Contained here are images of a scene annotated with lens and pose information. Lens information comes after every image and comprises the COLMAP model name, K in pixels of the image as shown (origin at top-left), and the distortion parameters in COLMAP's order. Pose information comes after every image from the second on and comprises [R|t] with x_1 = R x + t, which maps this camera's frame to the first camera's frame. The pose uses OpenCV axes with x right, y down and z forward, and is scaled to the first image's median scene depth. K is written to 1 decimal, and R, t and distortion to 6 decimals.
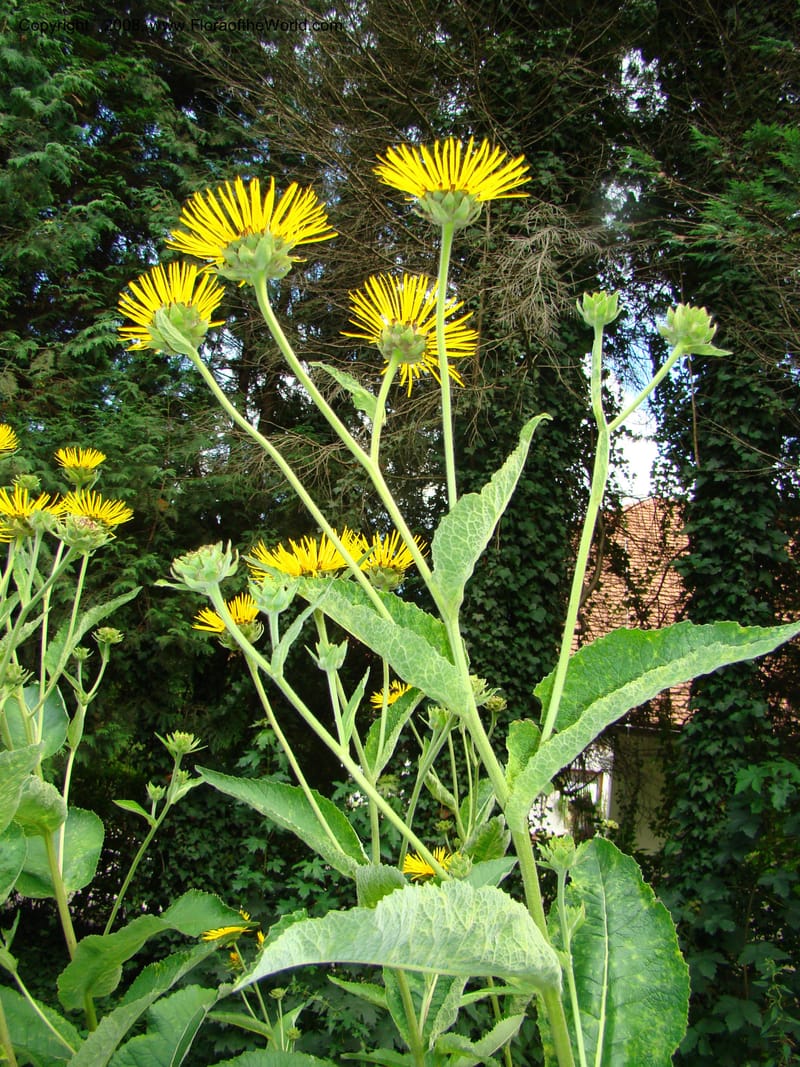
lens RADIAL K [[1026.9, 0, 400.0], [0, 1026.9, 533.5], [0, 0, 1]] dist [-0.200994, 0.360499]
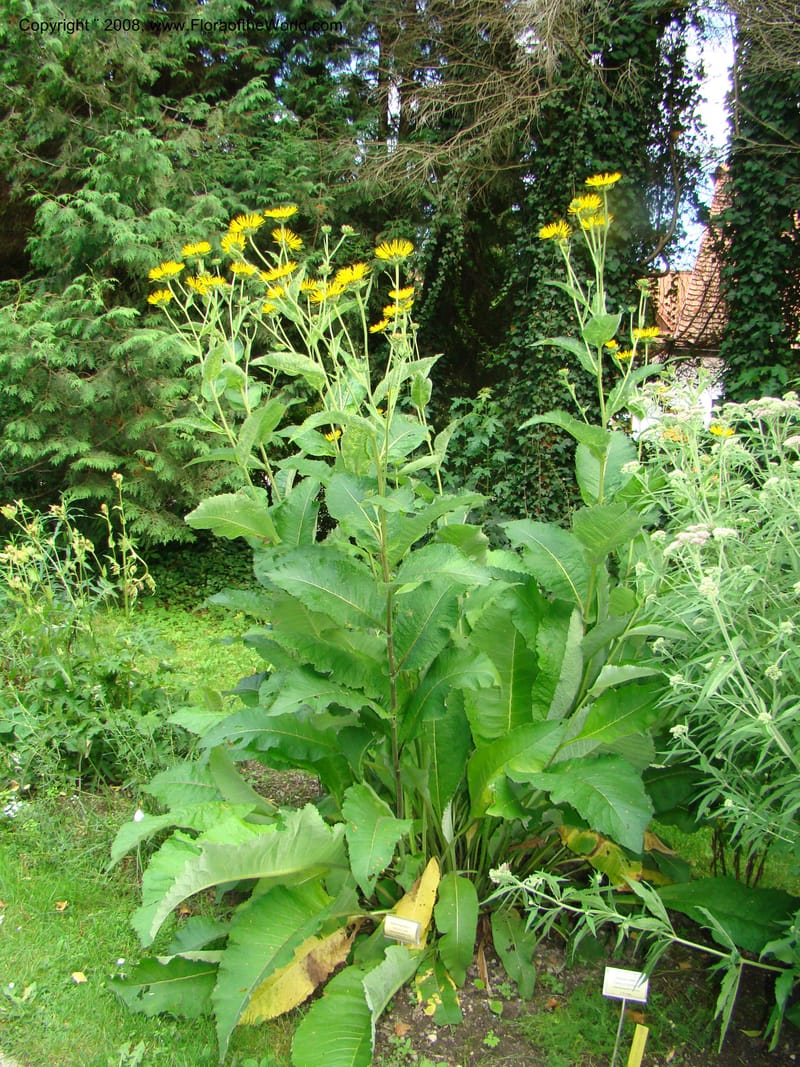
lens RADIAL K [[1017.4, 0, 400.0], [0, 1017.4, 533.5], [0, 0, 1]] dist [-0.192191, 0.154710]
pose [[0.974399, -0.041155, -0.221025, 0.139486], [0.111766, 0.941687, 0.317387, -0.031371], [0.195074, -0.333965, 0.922179, -0.327273]]
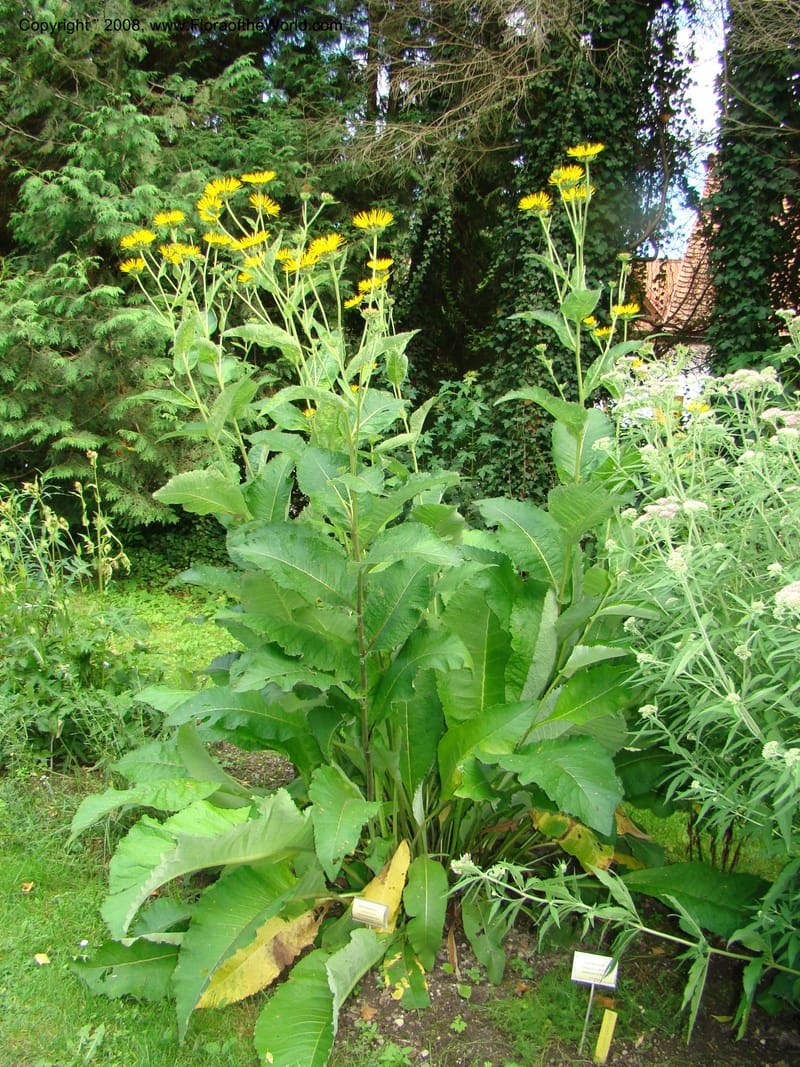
lens RADIAL K [[1017.4, 0, 400.0], [0, 1017.4, 533.5], [0, 0, 1]] dist [-0.192191, 0.154710]
pose [[0.977033, -0.030559, -0.210884, 0.144268], [0.100999, 0.937847, 0.332028, -0.025592], [0.187631, -0.345701, 0.919394, -0.320889]]
